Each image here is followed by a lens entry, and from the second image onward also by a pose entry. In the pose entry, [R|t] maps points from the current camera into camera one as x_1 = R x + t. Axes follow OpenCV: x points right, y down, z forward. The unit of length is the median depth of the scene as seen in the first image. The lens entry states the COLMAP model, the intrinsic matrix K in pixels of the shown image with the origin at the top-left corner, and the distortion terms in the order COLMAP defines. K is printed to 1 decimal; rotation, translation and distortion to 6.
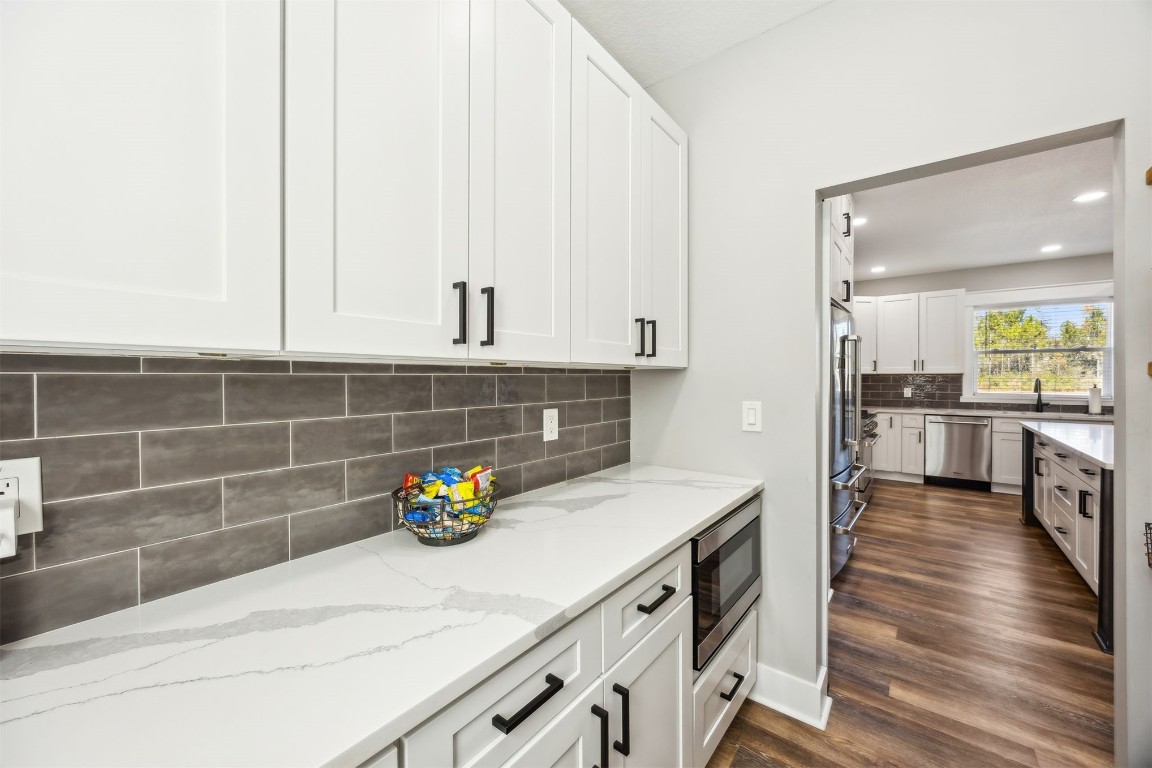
lens RADIAL K [[439.9, 0, 572.4], [0, 439.9, 377.2], [0, 0, 1]] dist [0.001677, -0.000927]
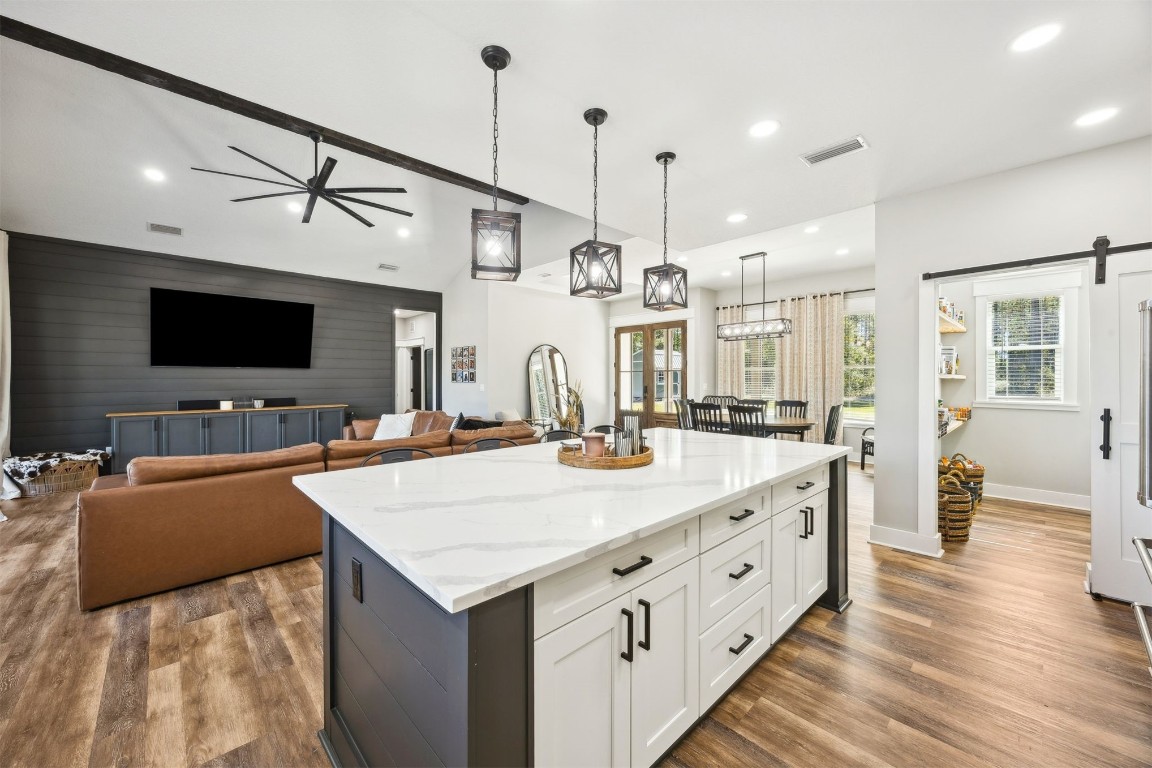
lens RADIAL K [[439.9, 0, 578.3], [0, 439.9, 380.4], [0, 0, 1]] dist [0.001677, -0.000927]
pose [[-0.991603, -0.001080, 0.129316, 0.751030], [-0.000394, 0.999986, 0.005332, -0.001208], [-0.129320, 0.005236, -0.991589, 0.961788]]
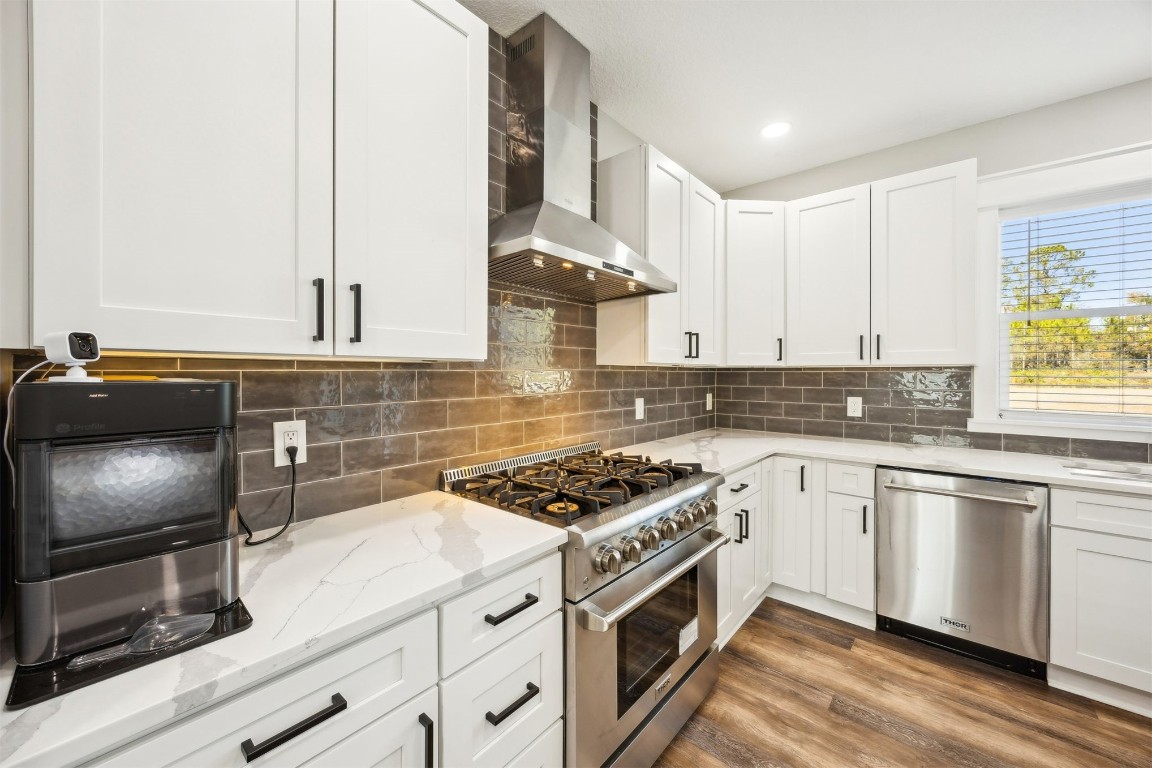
lens RADIAL K [[439.9, 0, 576.8], [0, 439.9, 372.0], [0, 0, 1]] dist [0.001677, -0.000927]
pose [[0.999407, -0.001282, -0.034408, 0.572722], [0.001206, 0.999997, -0.002229, -0.001766], [0.034411, 0.002186, 0.999405, 0.619090]]
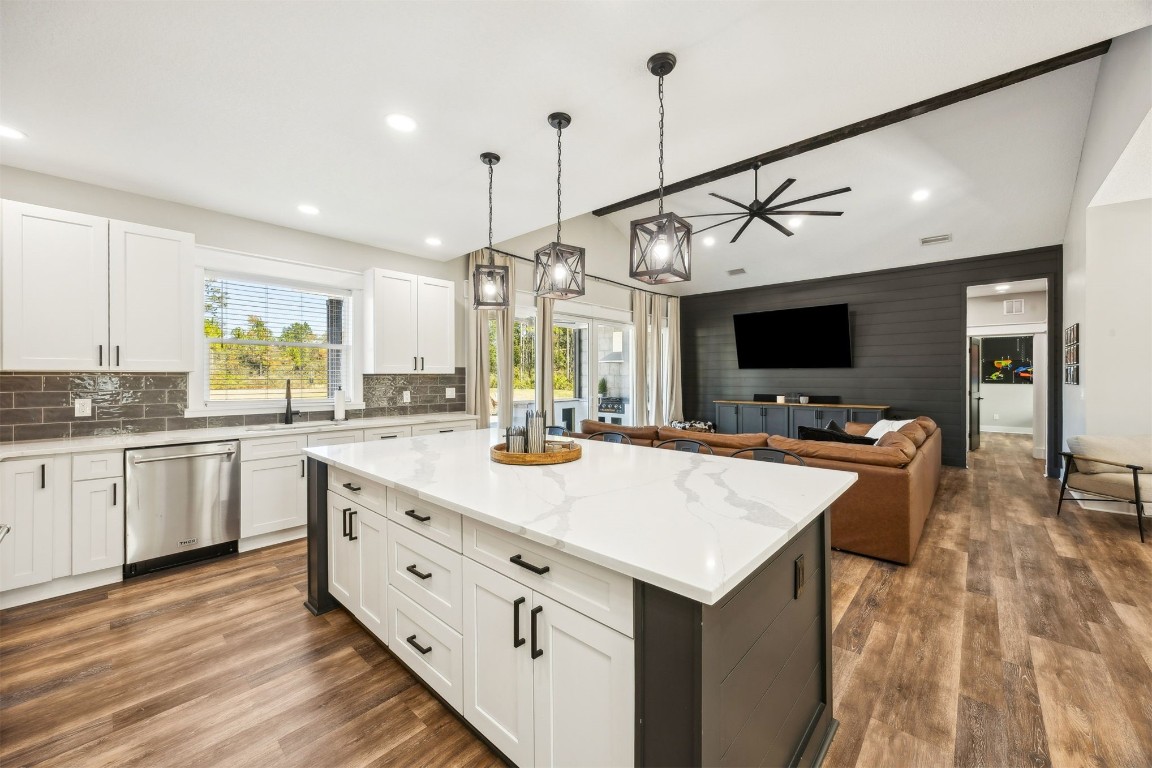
lens RADIAL K [[439.9, 0, 581.4], [0, 439.9, 379.0], [0, 0, 1]] dist [0.001677, -0.000927]
pose [[0.058184, -0.005181, 0.998292, 0.328851], [-0.000716, 0.999986, 0.005231, -0.002545], [-0.998306, -0.001019, 0.058180, 0.453096]]
